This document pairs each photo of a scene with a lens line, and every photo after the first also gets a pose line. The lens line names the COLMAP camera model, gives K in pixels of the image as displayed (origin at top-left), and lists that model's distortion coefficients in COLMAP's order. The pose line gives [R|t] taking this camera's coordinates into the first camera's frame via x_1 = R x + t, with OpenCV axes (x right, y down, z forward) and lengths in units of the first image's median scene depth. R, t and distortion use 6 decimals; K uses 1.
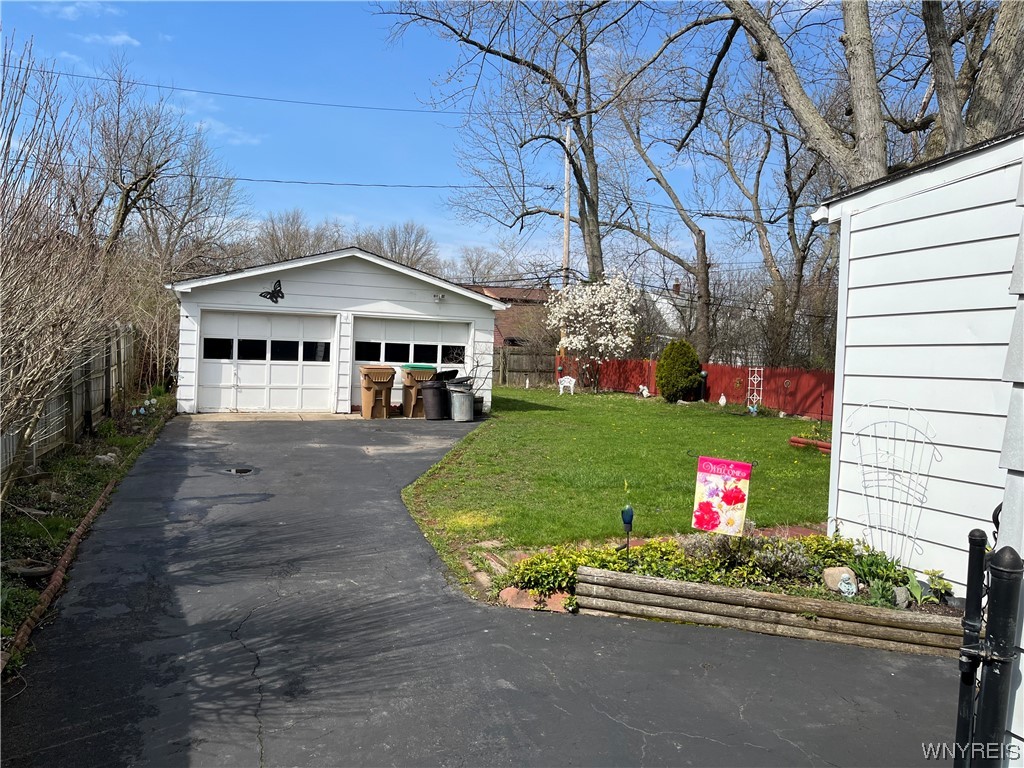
lens RADIAL K [[779.8, 0, 510.8], [0, 779.8, 388.9], [0, 0, 1]] dist [0.029668, -0.048772]
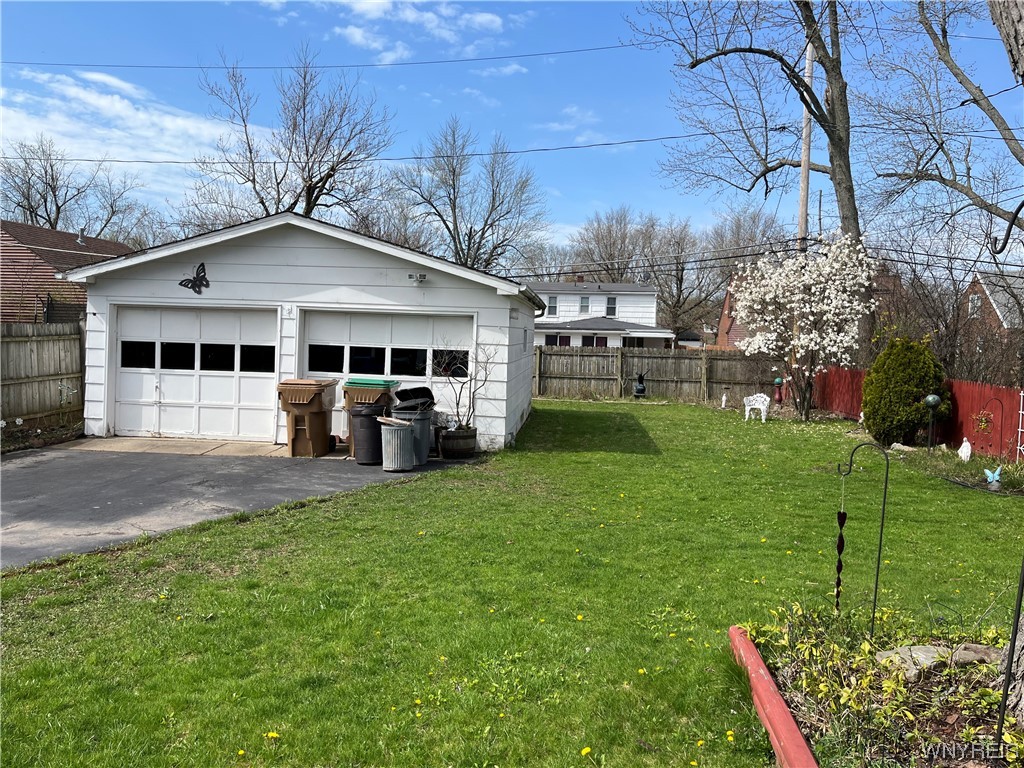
lens RADIAL K [[779.8, 0, 516.1], [0, 779.8, 379.4], [0, 0, 1]] dist [0.029668, -0.048772]
pose [[0.887411, 0.017828, -0.460633, 0.295405], [-0.023756, 0.999693, -0.007075, -0.027821], [0.460366, 0.017221, 0.887562, 0.446446]]
